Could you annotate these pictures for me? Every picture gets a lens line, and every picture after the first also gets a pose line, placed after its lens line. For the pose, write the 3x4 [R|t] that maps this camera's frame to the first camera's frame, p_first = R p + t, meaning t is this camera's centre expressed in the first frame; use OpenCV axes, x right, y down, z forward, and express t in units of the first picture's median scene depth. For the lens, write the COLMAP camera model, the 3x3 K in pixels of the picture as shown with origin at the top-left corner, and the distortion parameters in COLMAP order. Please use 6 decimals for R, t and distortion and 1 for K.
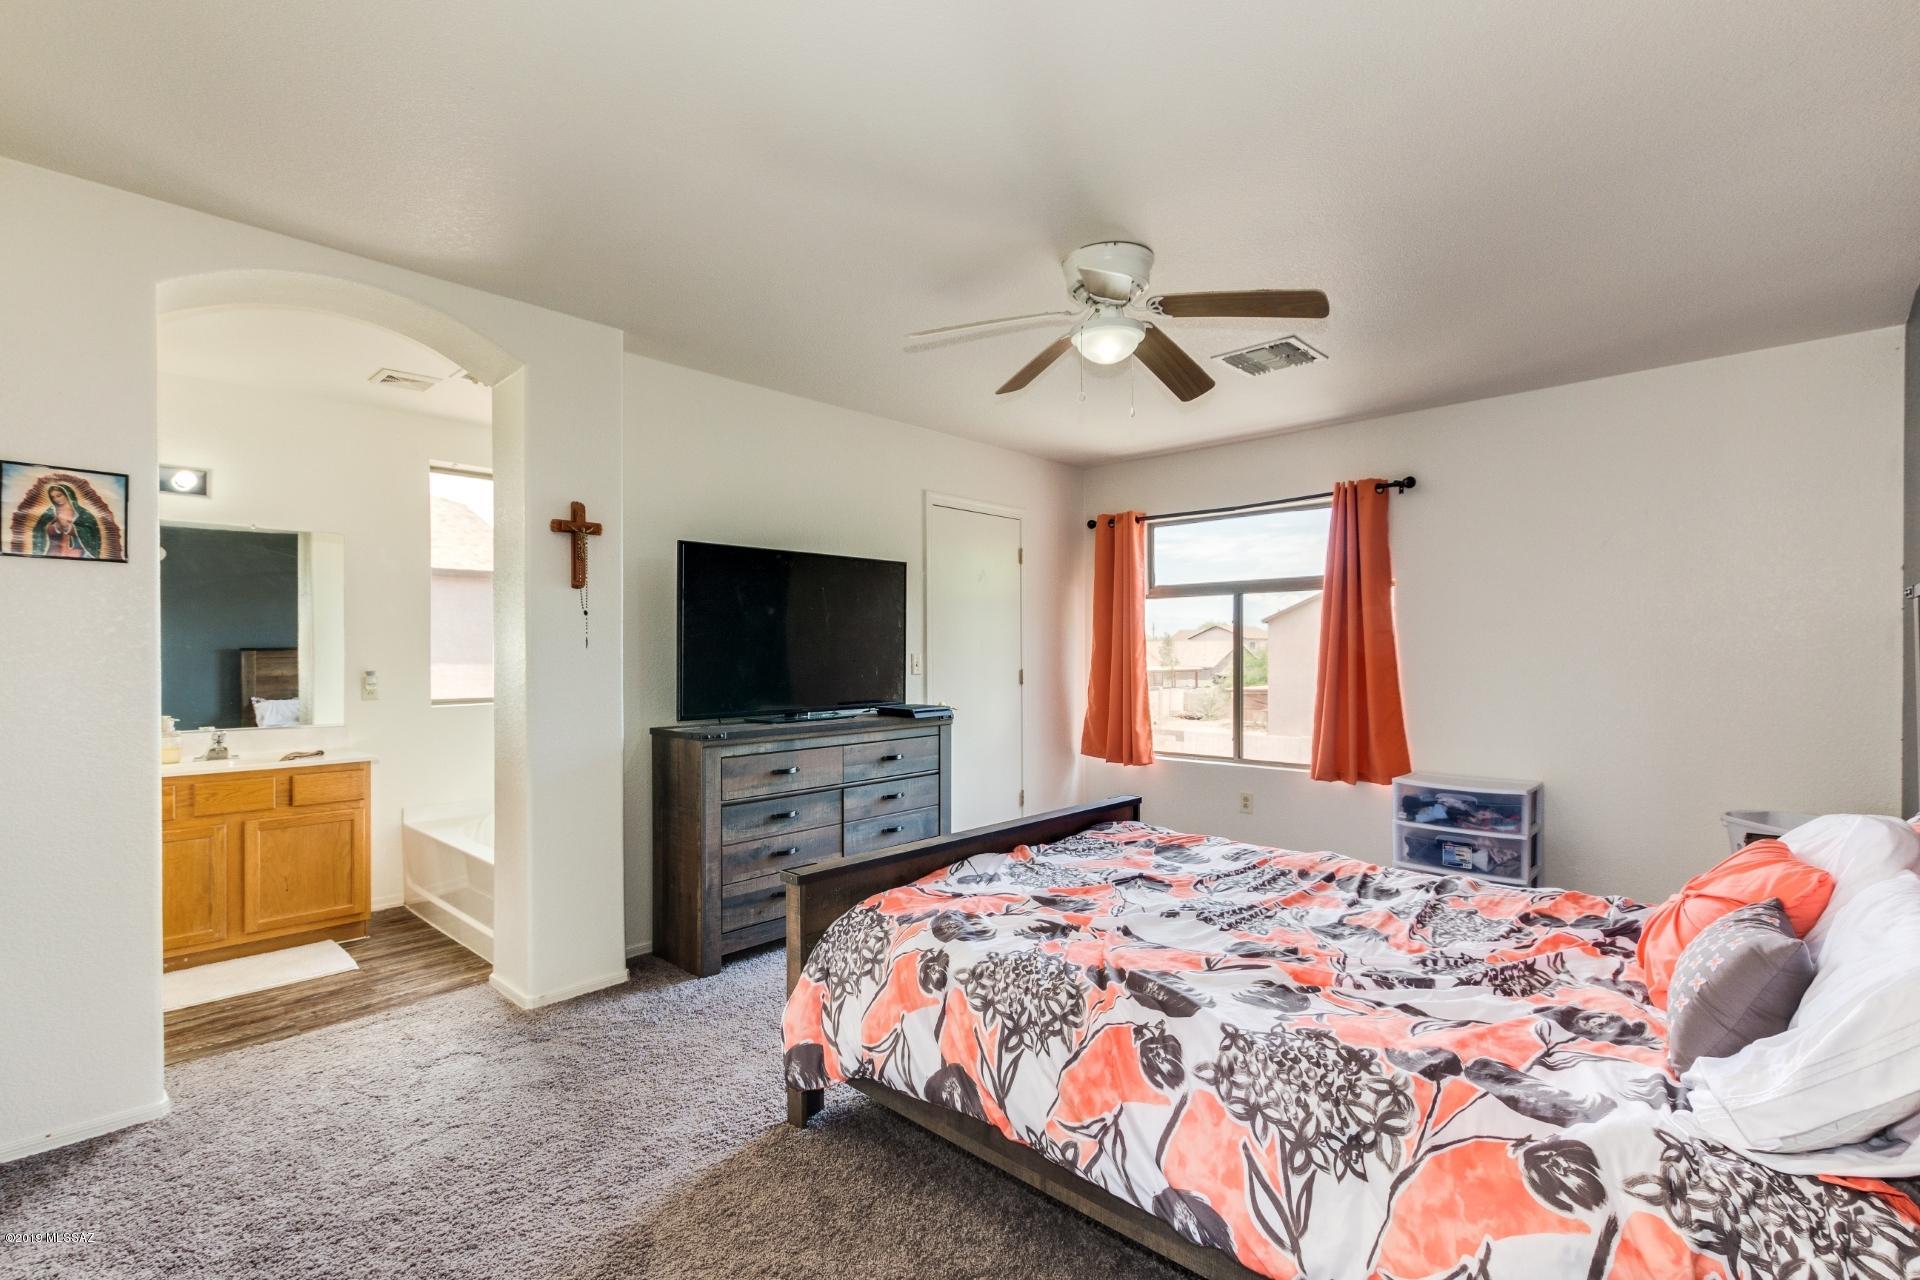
lens RADIAL K [[877.0, 0, 960.5], [0, 877.0, 652.1], [0, 0, 1]] dist [-0.000887, -0.000152]
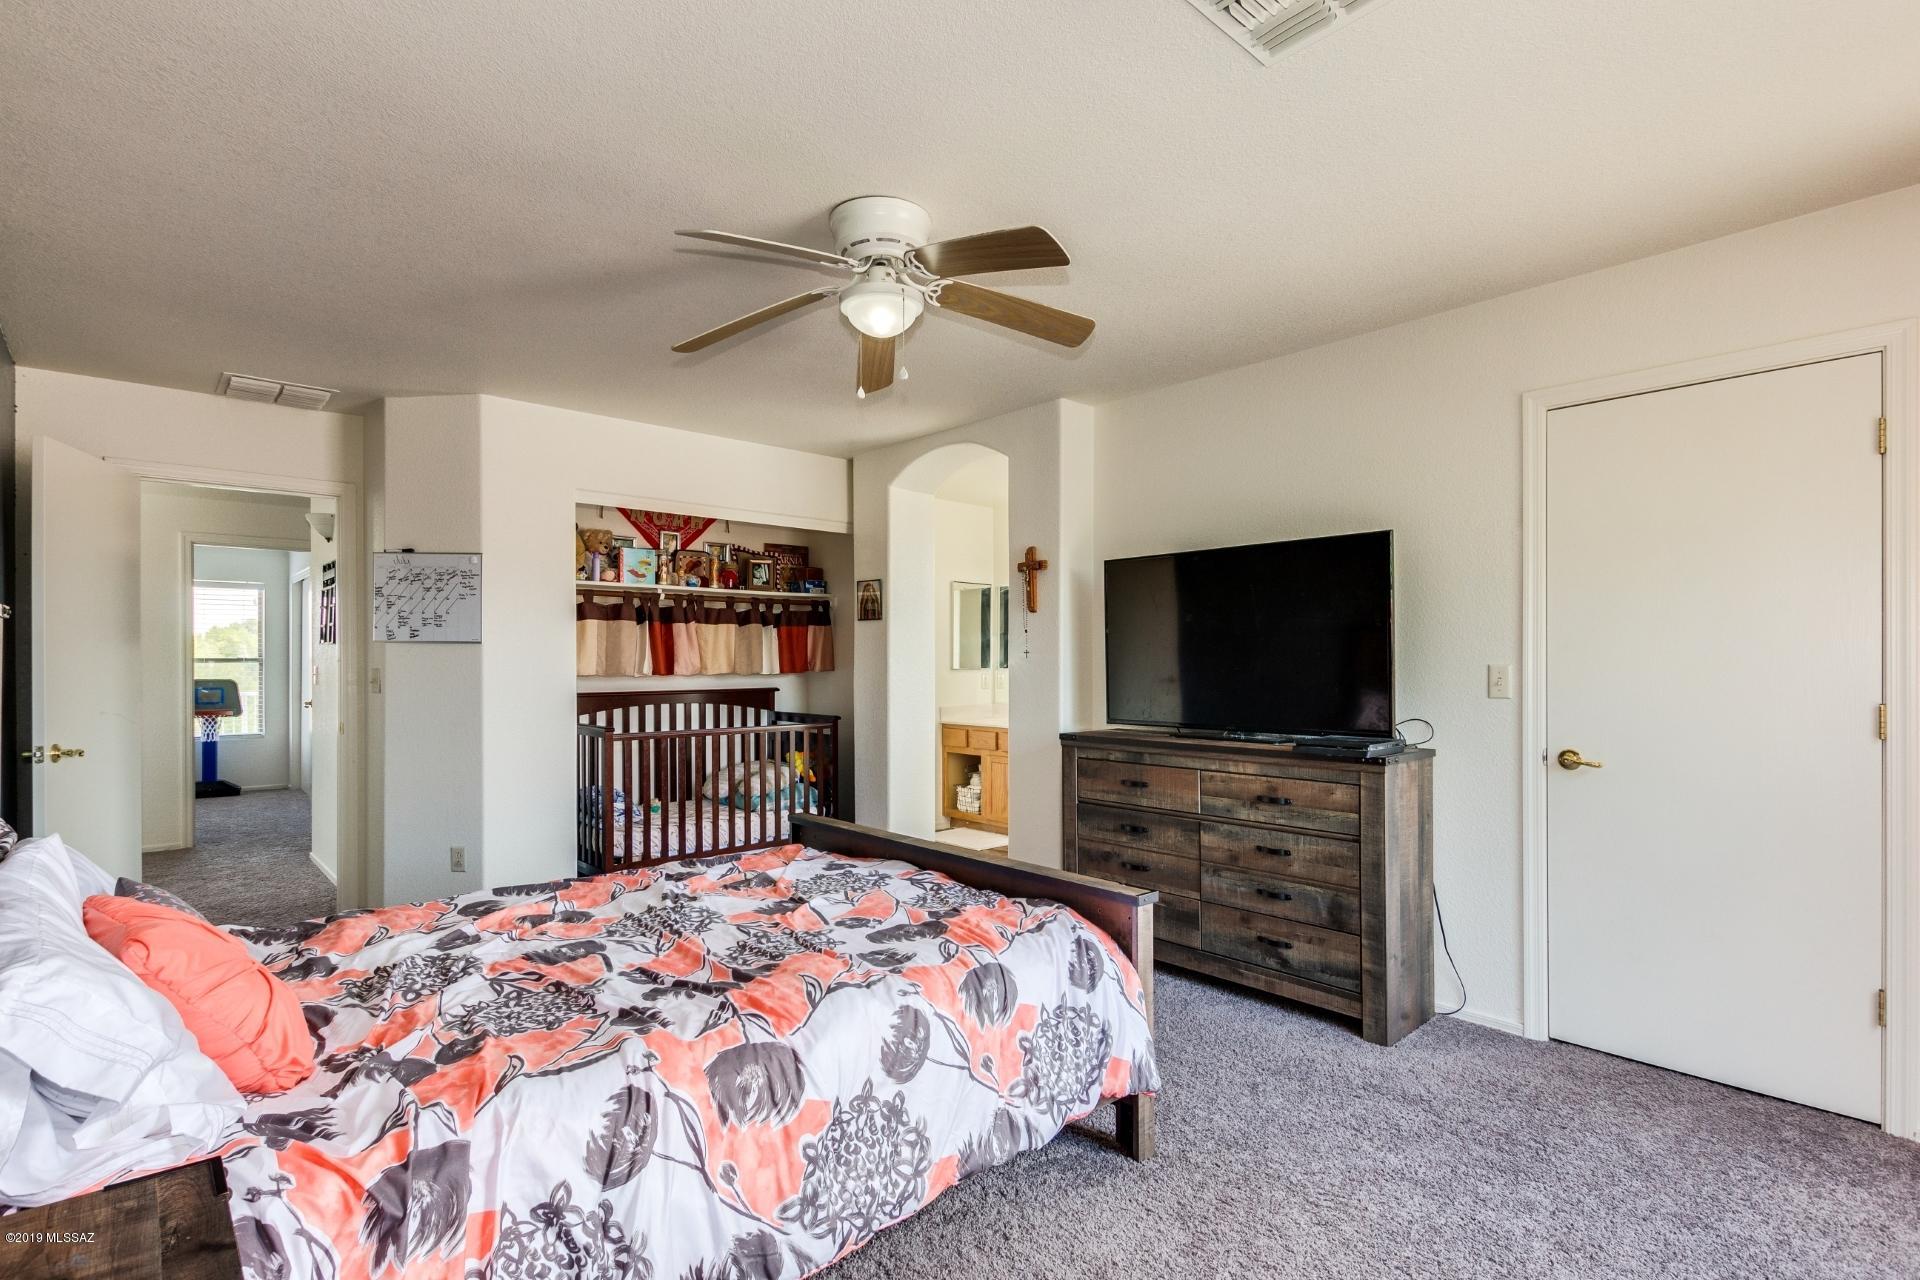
lens RADIAL K [[877.0, 0, 919.9], [0, 877.0, 660.4], [0, 0, 1]] dist [-0.000887, -0.000152]
pose [[-0.084870, 0.000394, -0.996392, 1.072142], [0.000471, 1.000000, 0.000355, -0.002485], [0.996392, -0.000439, -0.084871, 1.147134]]
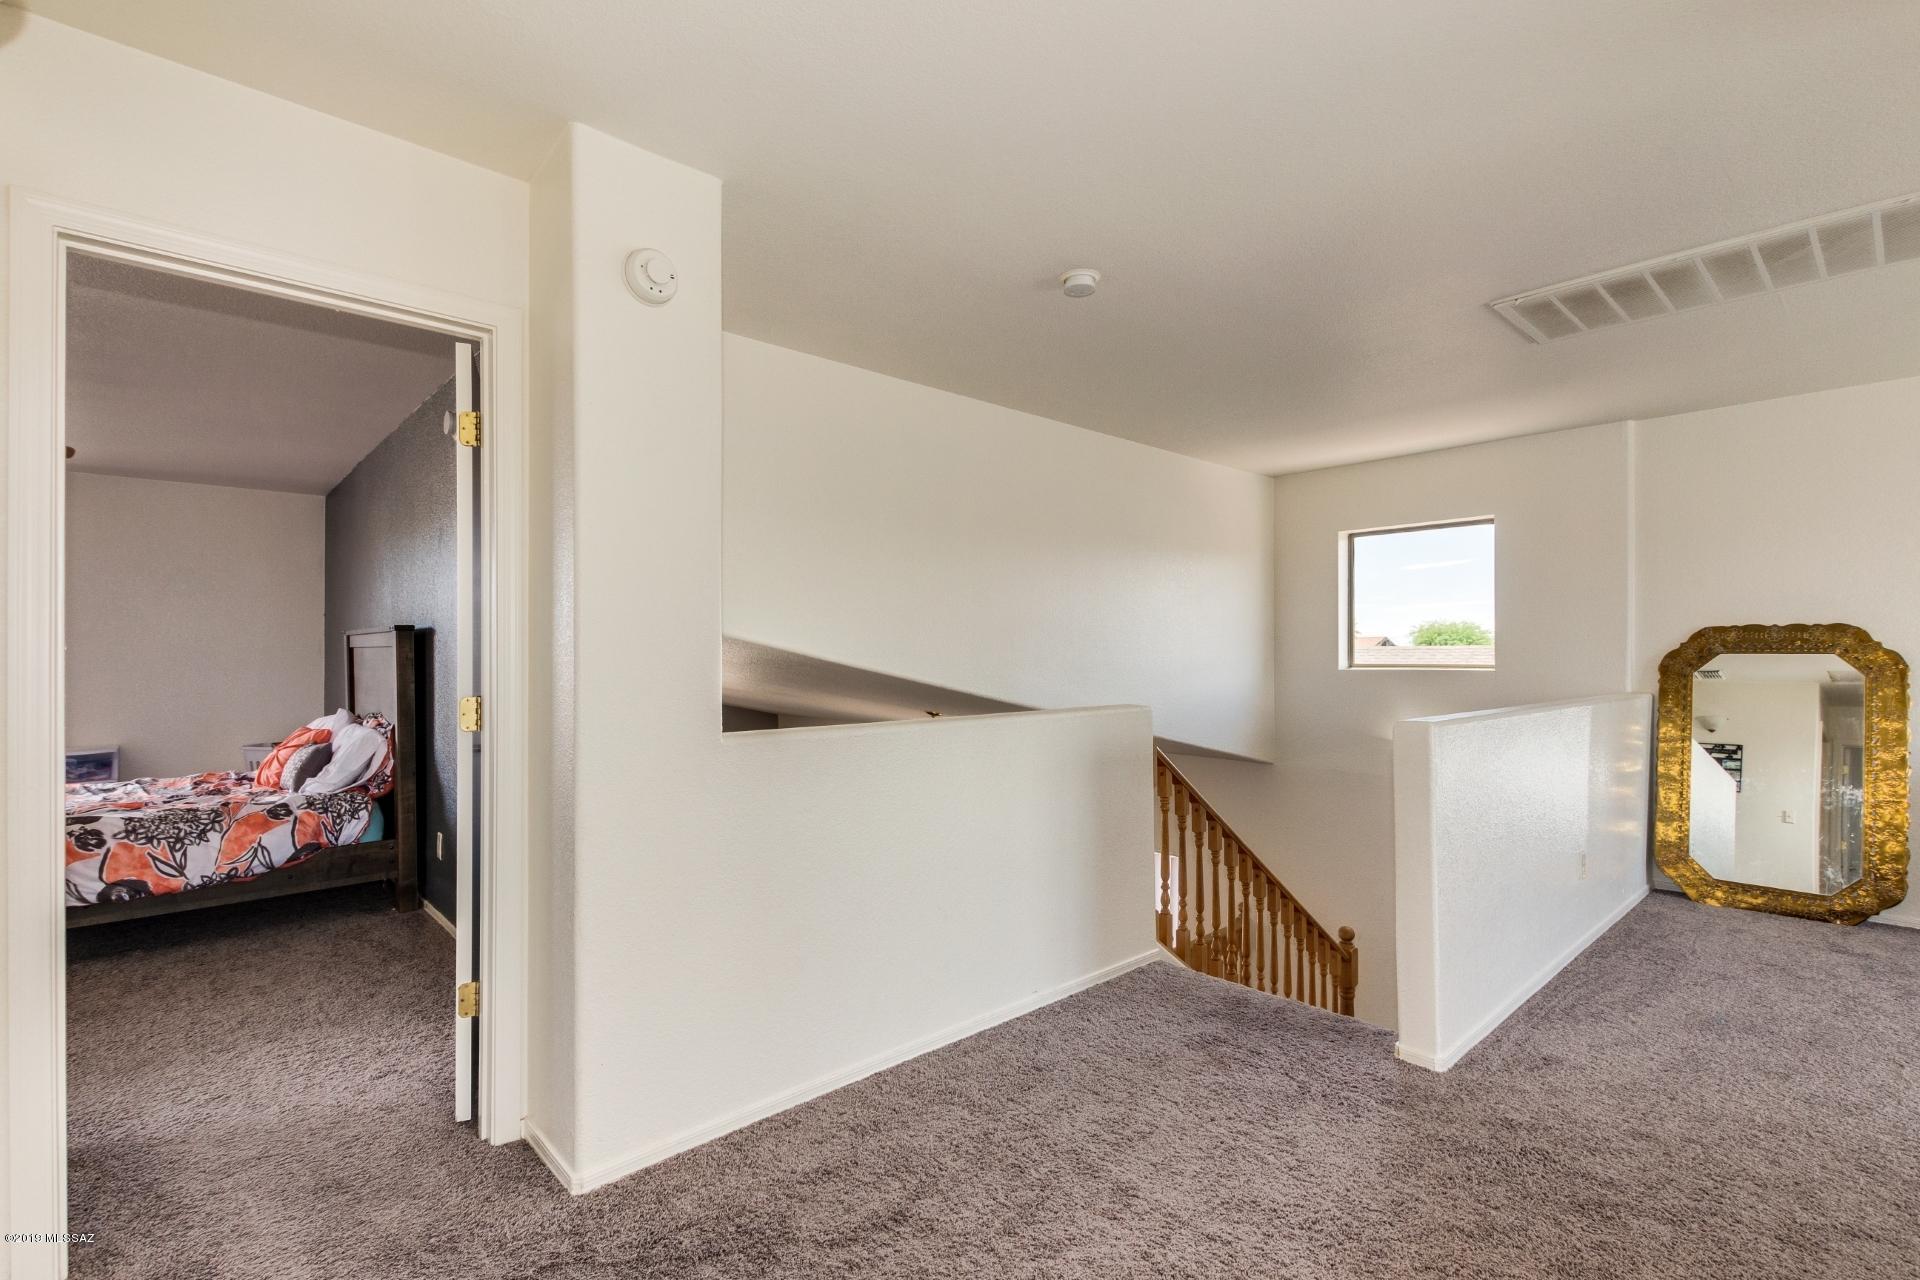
lens RADIAL K [[877.0, 0, 957.1], [0, 877.0, 647.9], [0, 0, 1]] dist [-0.000887, -0.000152]
pose [[0.083127, 0.002562, 0.996536, -1.047049], [0.006280, 0.999975, -0.003095, 0.000602], [-0.996519, 0.006516, 0.083109, -0.798785]]
